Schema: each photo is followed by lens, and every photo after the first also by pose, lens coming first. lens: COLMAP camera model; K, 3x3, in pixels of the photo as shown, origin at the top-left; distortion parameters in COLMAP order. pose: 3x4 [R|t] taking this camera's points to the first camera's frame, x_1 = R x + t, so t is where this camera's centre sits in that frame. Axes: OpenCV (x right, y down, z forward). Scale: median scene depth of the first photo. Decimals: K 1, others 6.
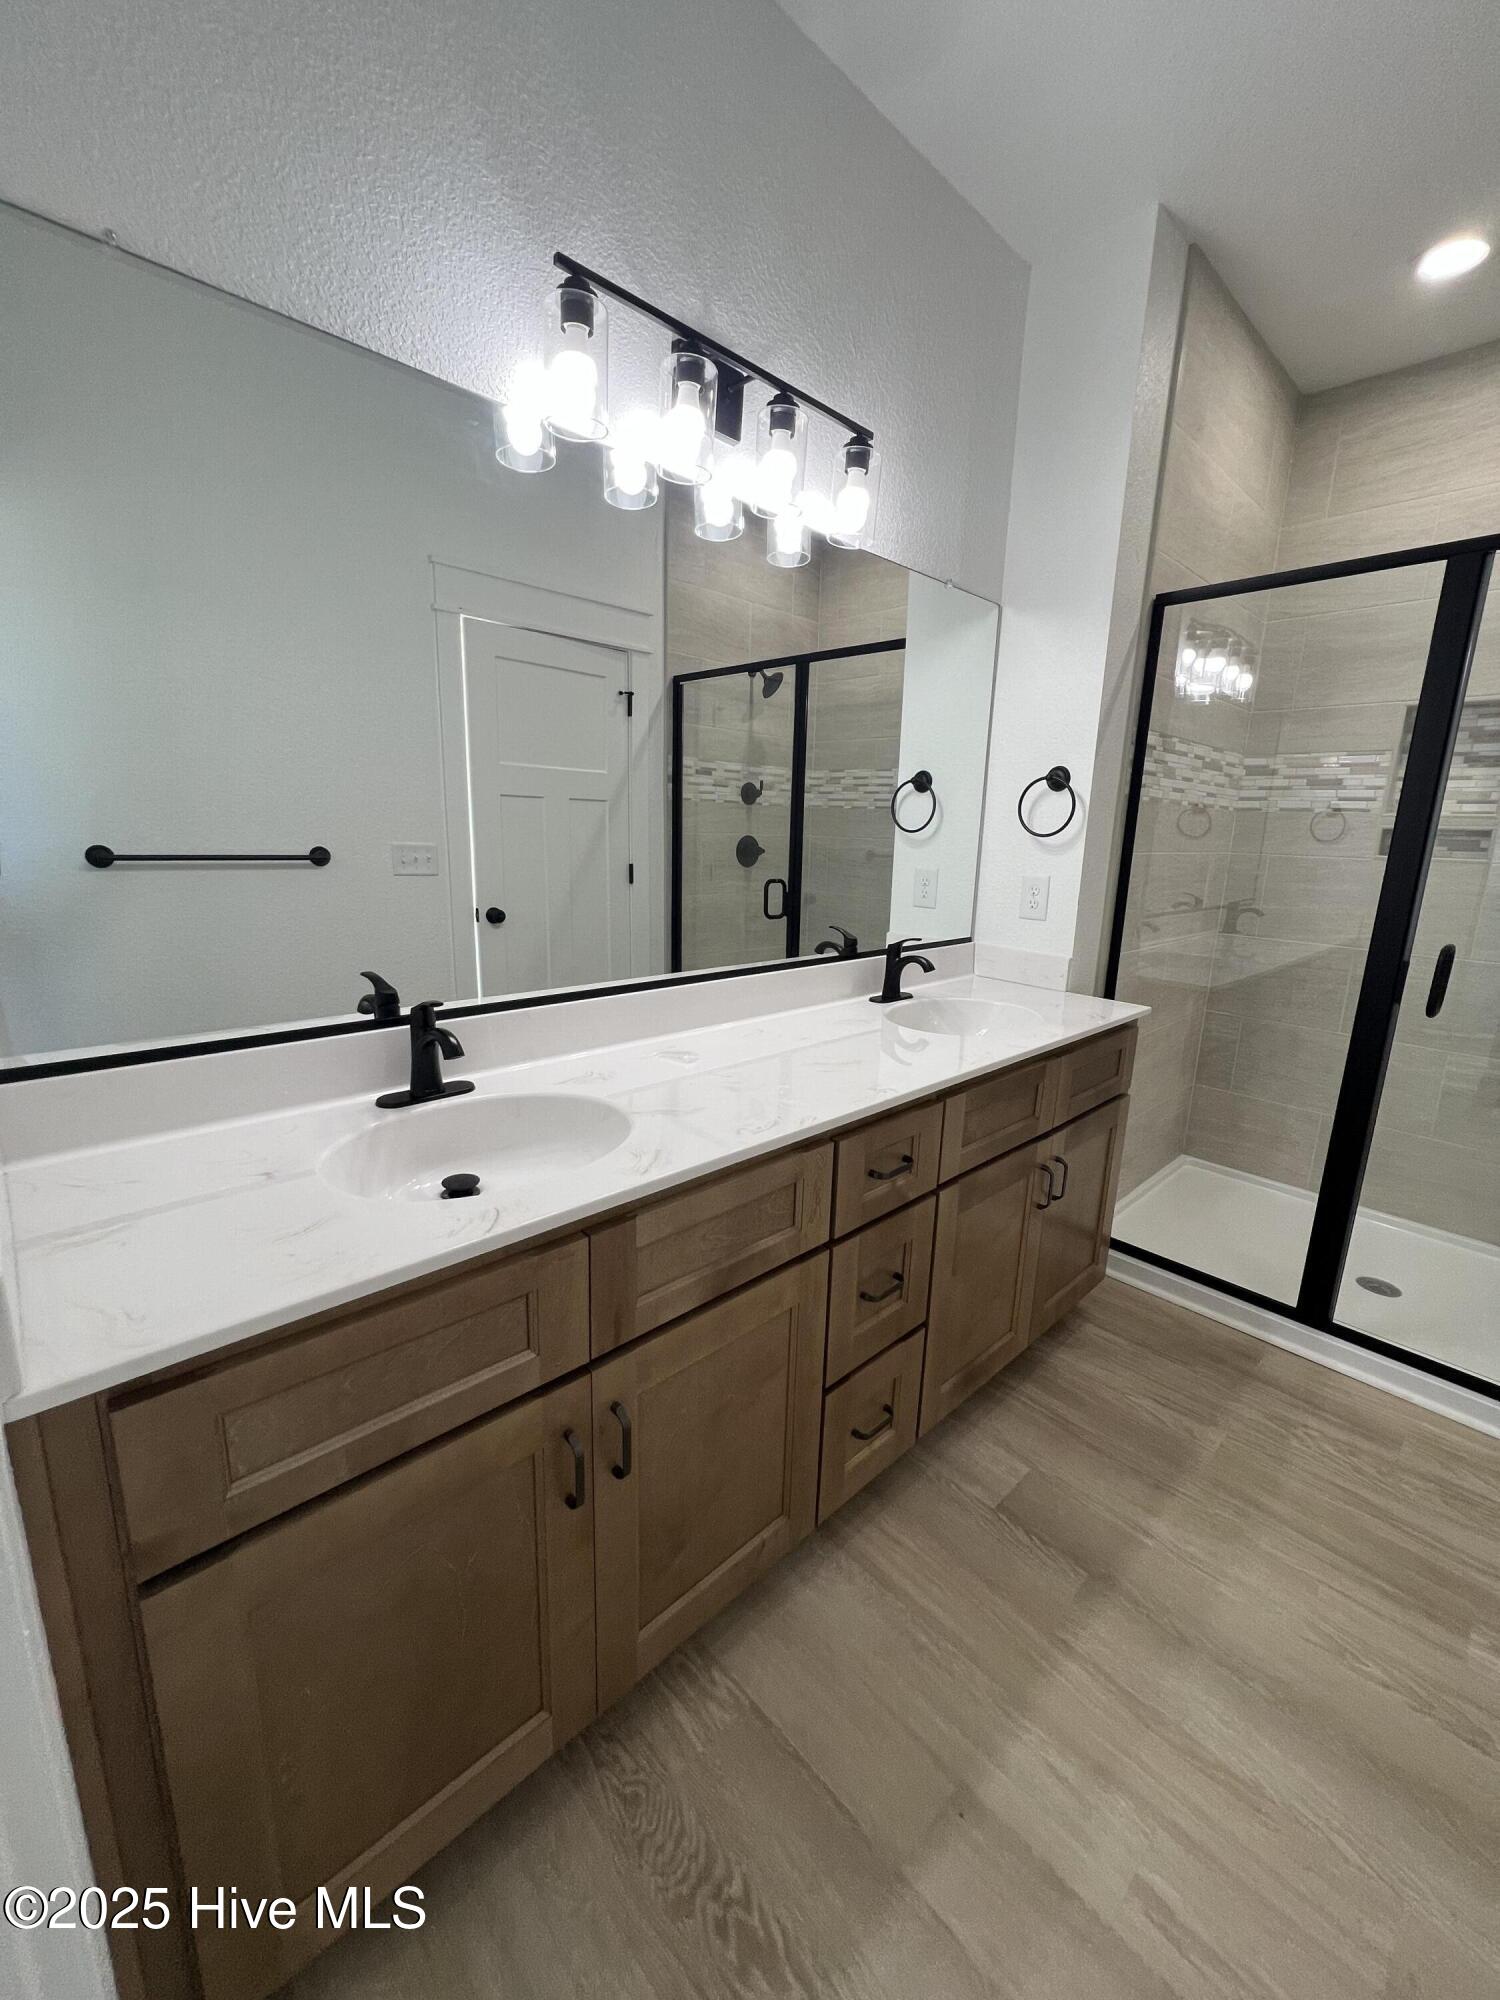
lens RADIAL K [[805.3, 0, 747.0], [0, 805.3, 994.7], [0, 0, 1]] dist [-0.001242, 0.000759]
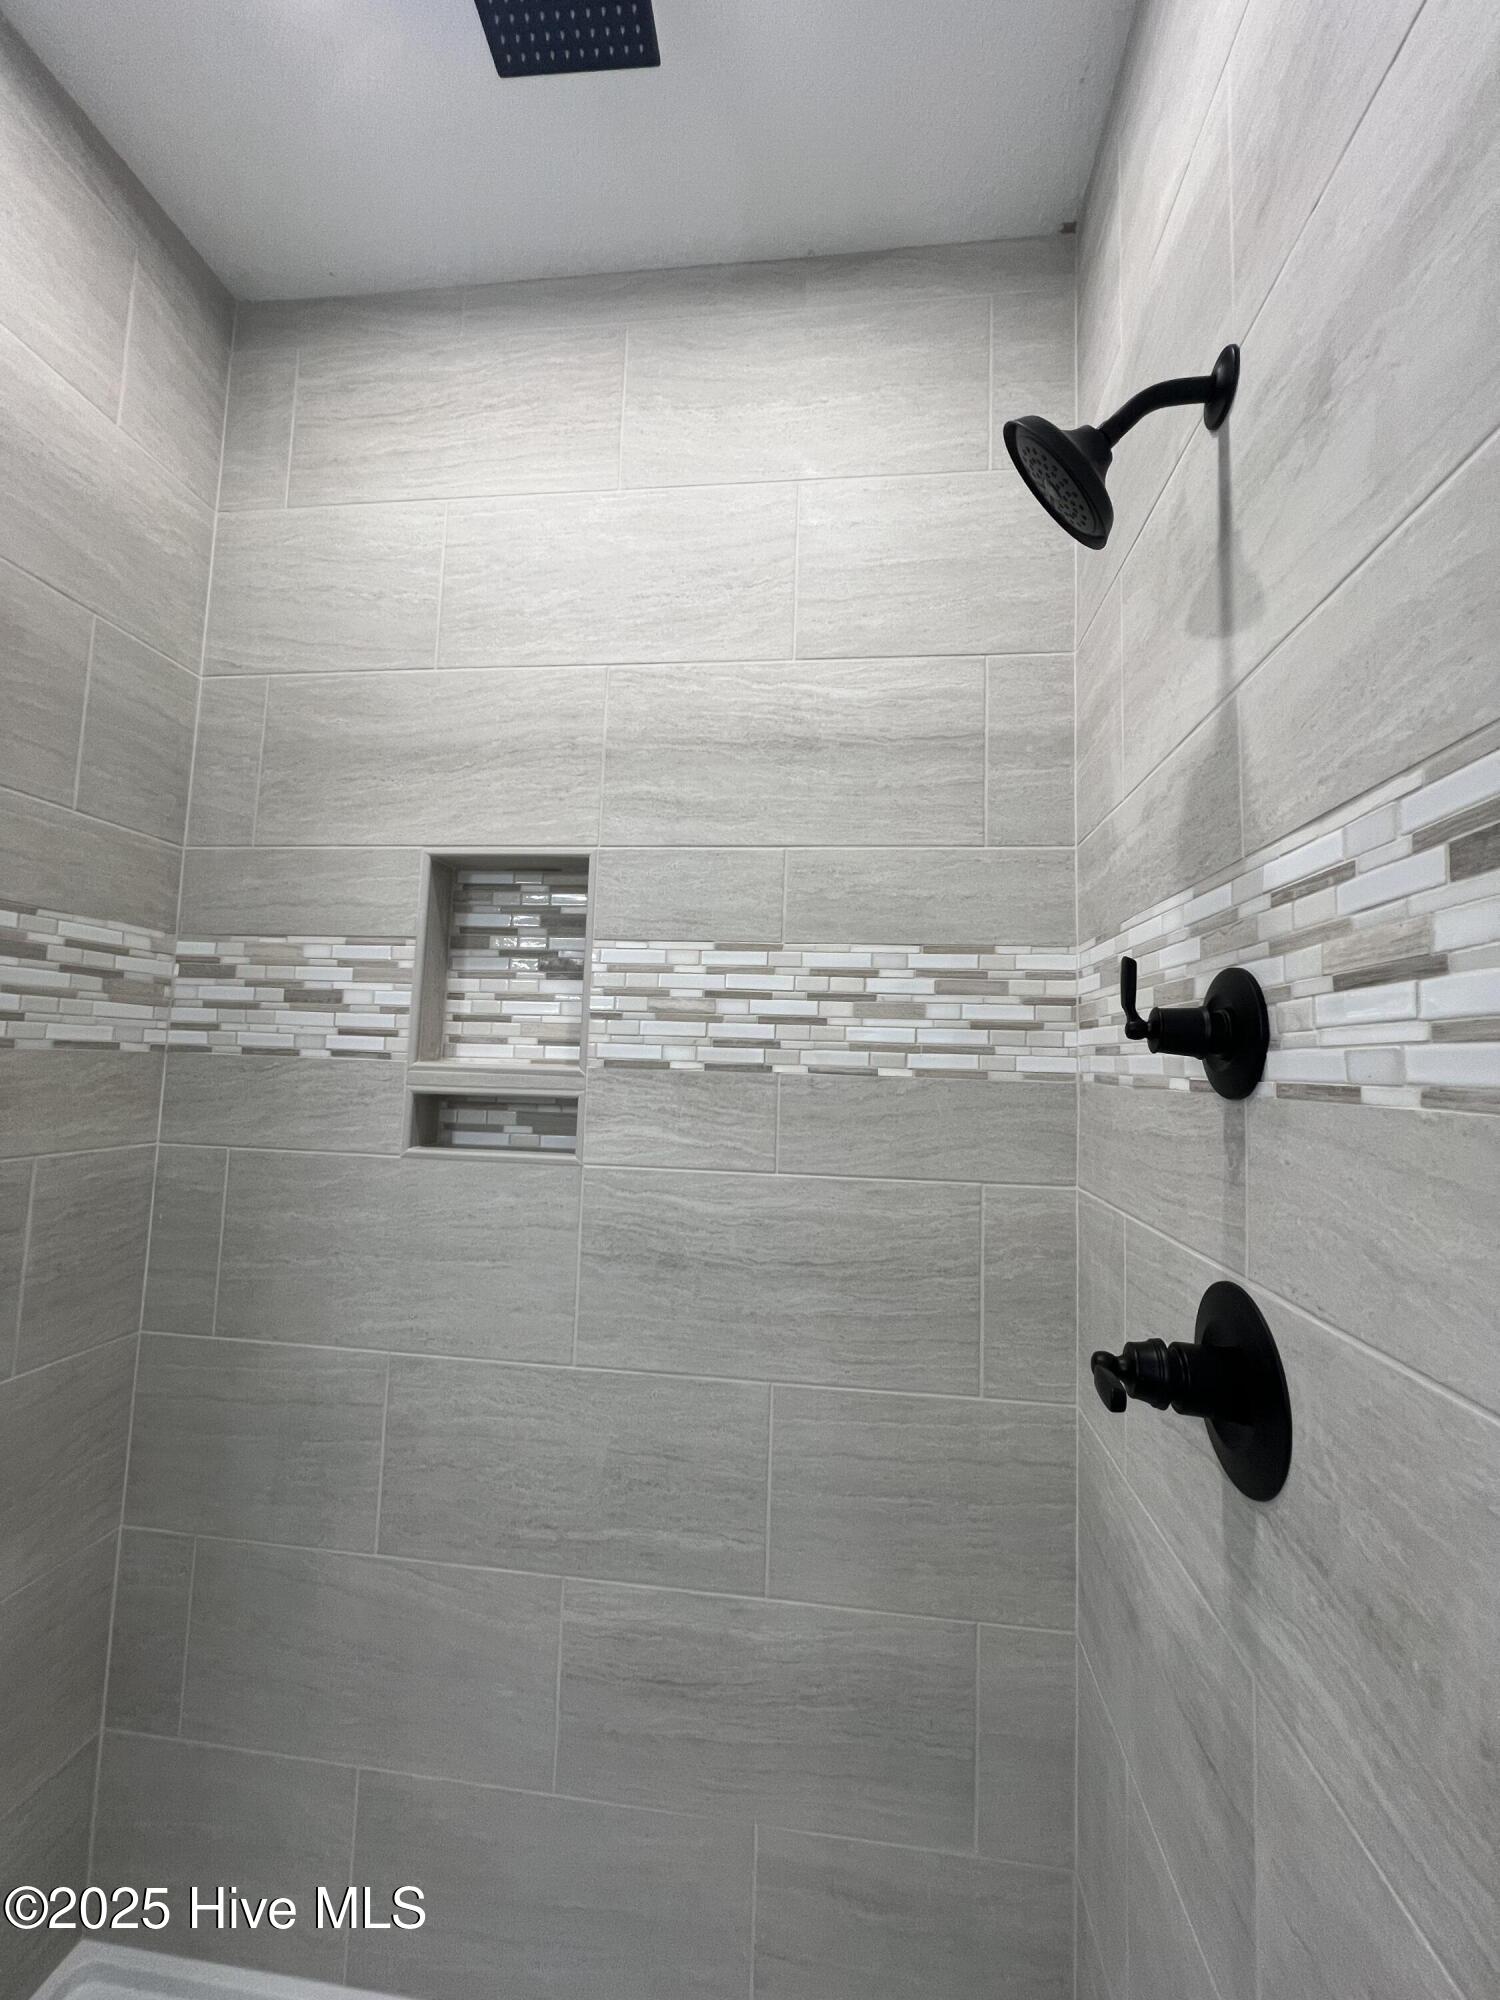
lens RADIAL K [[805.3, 0, 755.8], [0, 805.3, 992.8], [0, 0, 1]] dist [-0.001242, 0.000759]
pose [[0.768337, 0.049223, 0.638150, 0.638968], [0.126103, 0.965854, -0.226329, -0.129836], [-0.627500, 0.254370, 0.735893, 0.503771]]
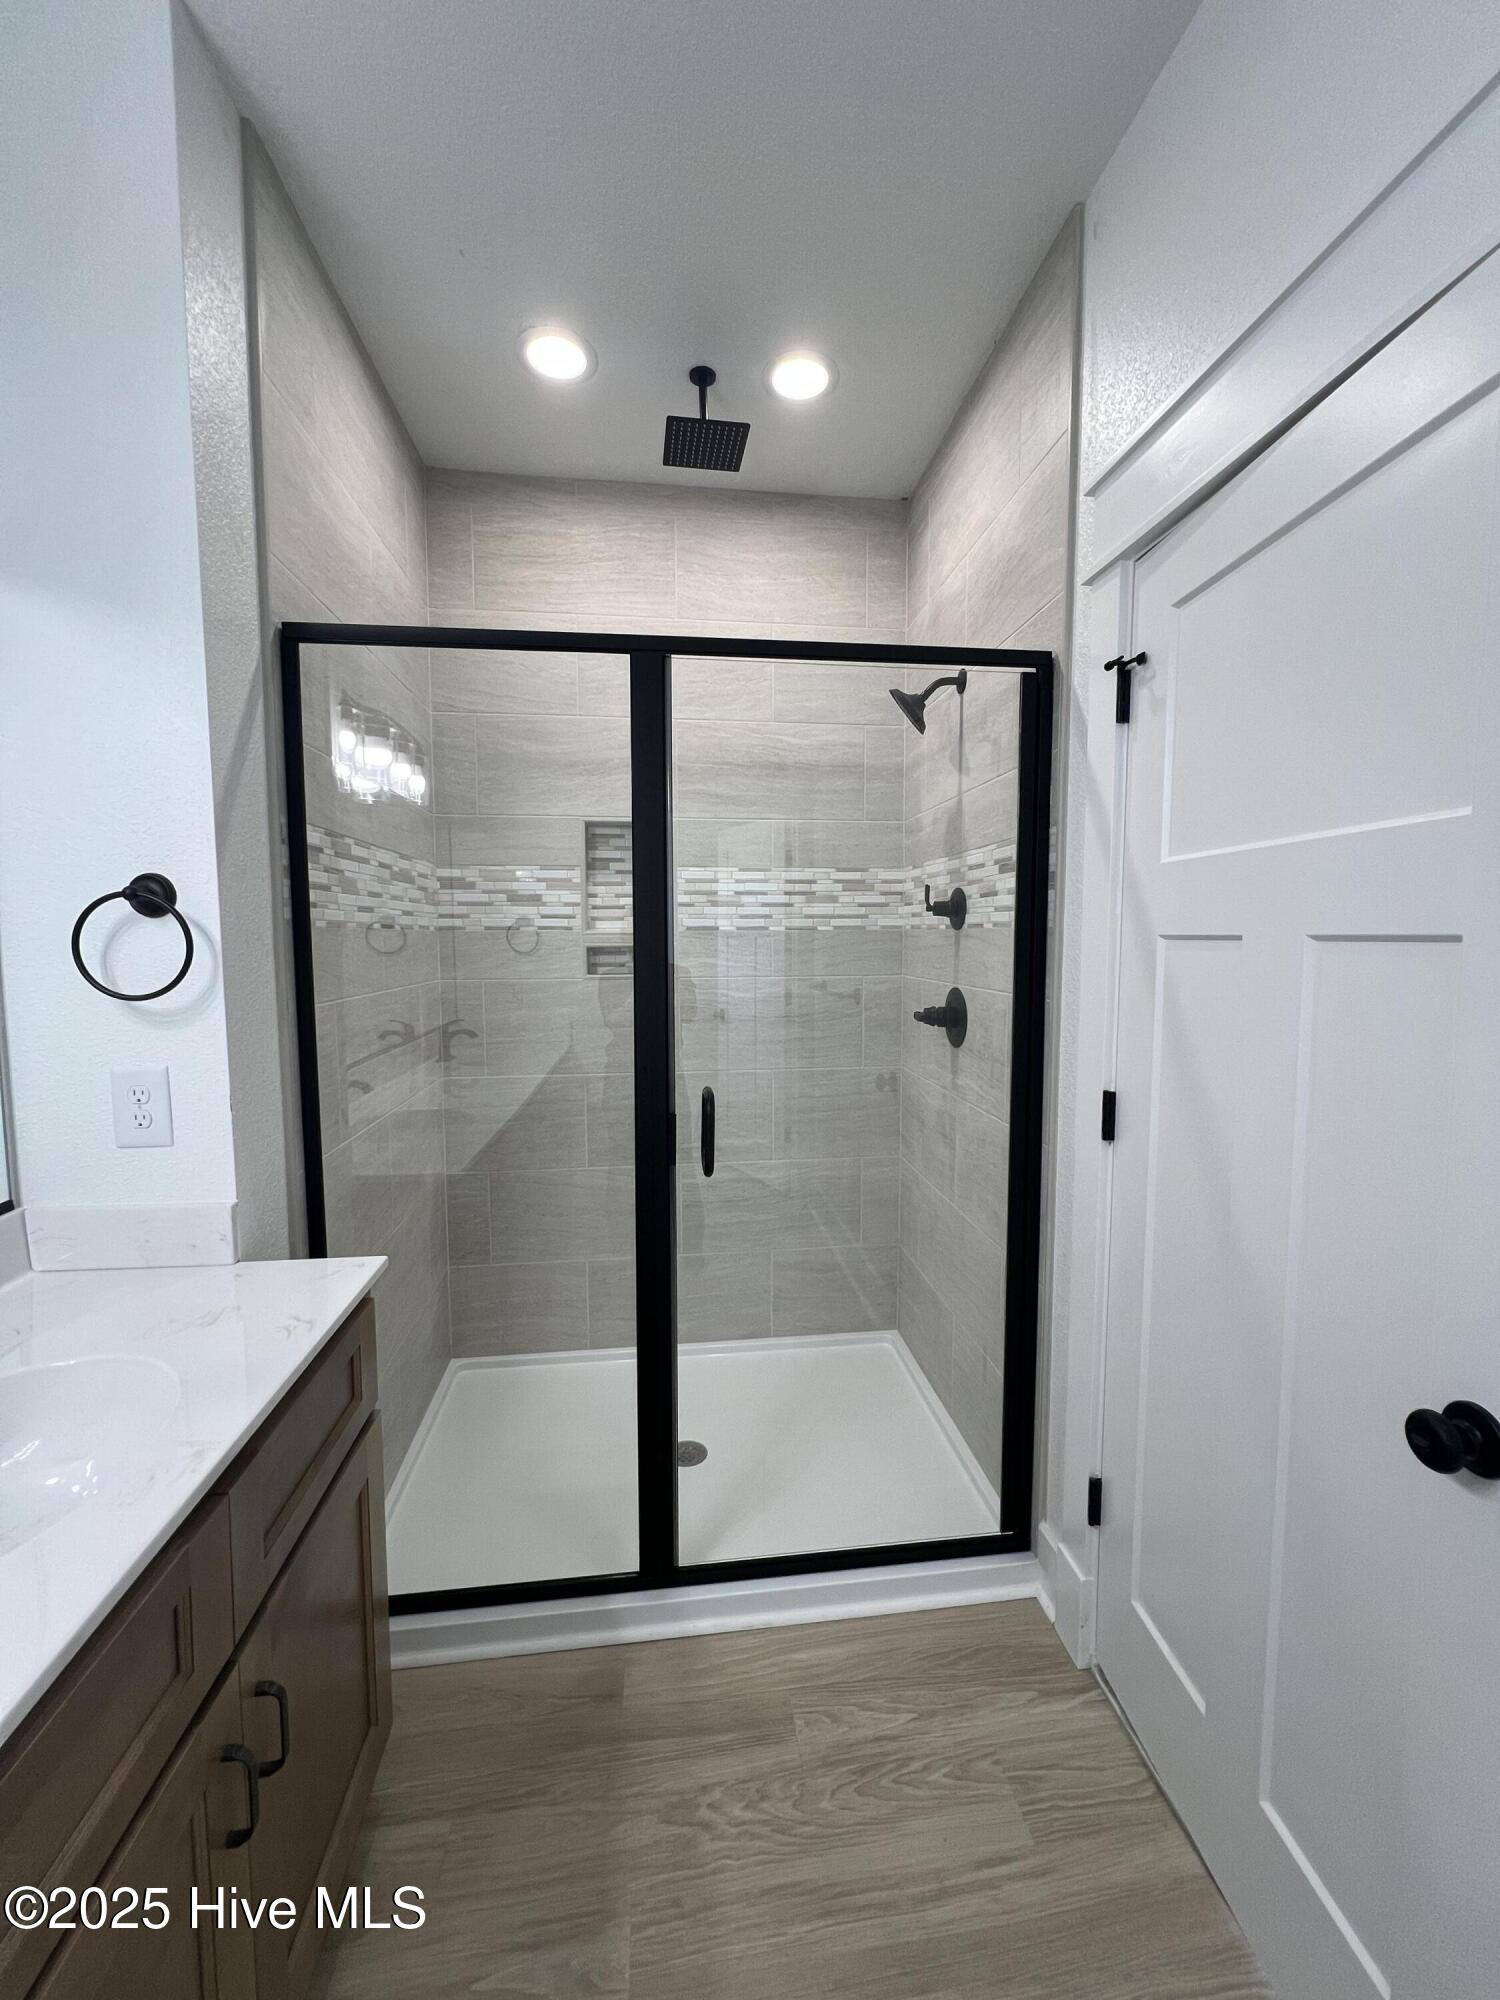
lens RADIAL K [[805.3, 0, 763.6], [0, 805.3, 996.2], [0, 0, 1]] dist [-0.001242, 0.000759]
pose [[0.586975, -0.093756, 0.804158, 0.149902], [0.190737, 0.981328, -0.024812, -0.087481], [-0.786816, 0.167947, 0.593898, 0.289494]]
